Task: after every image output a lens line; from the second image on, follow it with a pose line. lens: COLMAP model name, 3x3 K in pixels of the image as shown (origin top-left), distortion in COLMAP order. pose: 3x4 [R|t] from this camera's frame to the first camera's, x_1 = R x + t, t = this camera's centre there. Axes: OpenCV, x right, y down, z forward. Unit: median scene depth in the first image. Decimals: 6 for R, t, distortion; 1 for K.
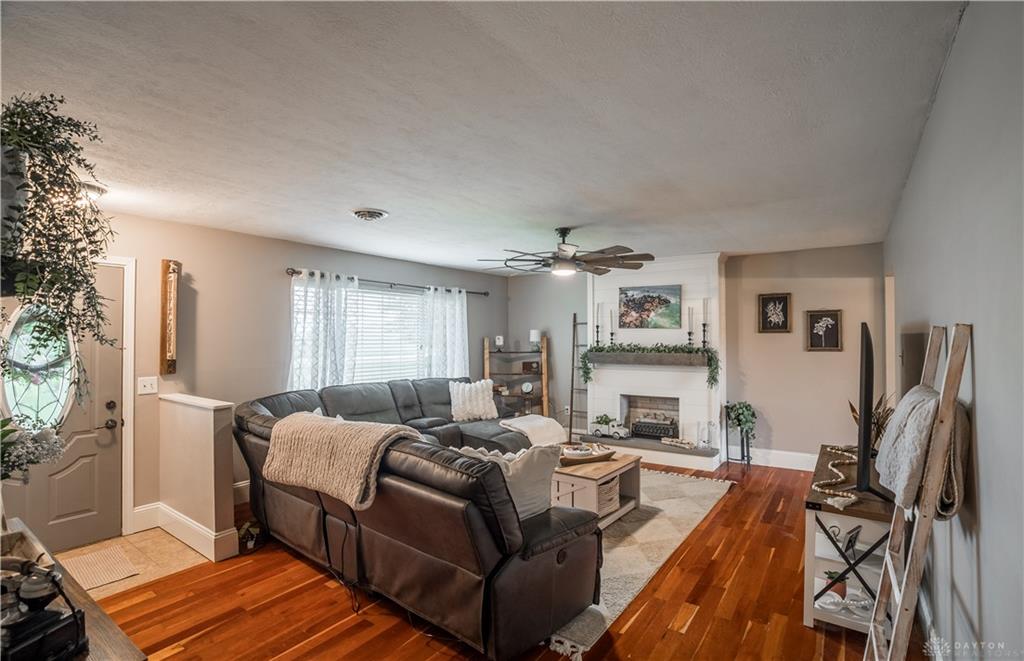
lens RADIAL K [[473.1, 0, 513.2], [0, 473.1, 332.1], [0, 0, 1]] dist [-0.027164, -0.000229]
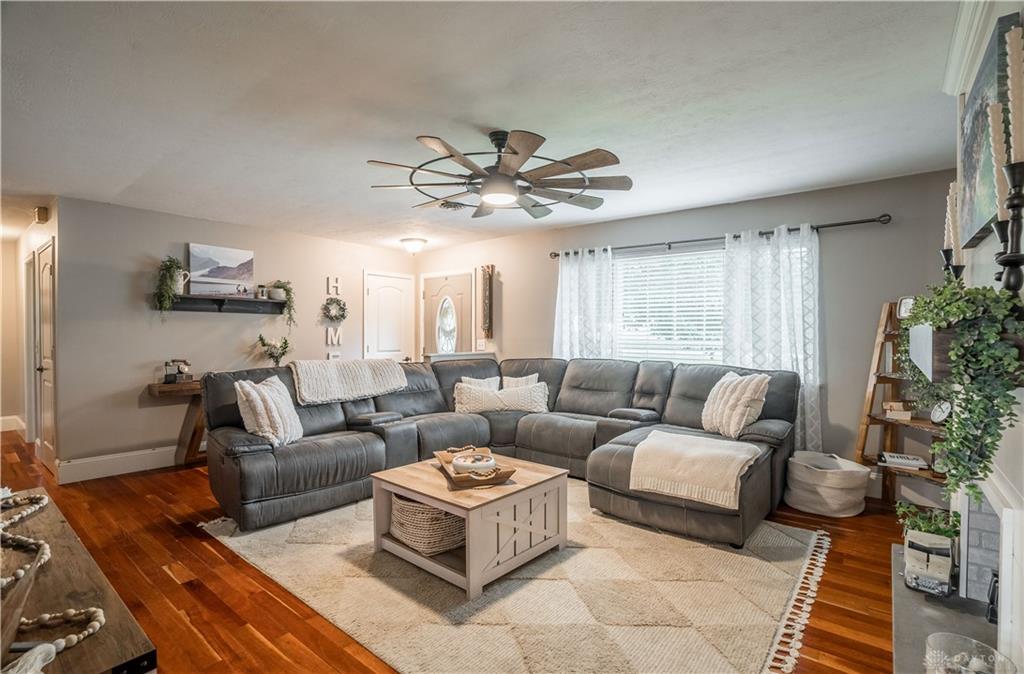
lens RADIAL K [[476.7, 0, 513.7], [0, 476.7, 333.2], [0, 0, 1]] dist [-0.031396, 0.002009]
pose [[-0.040794, 0.009486, -0.999123, 0.831200], [0.011063, 0.999898, 0.009042, 0.060510], [0.999106, -0.010684, -0.040895, 1.102168]]
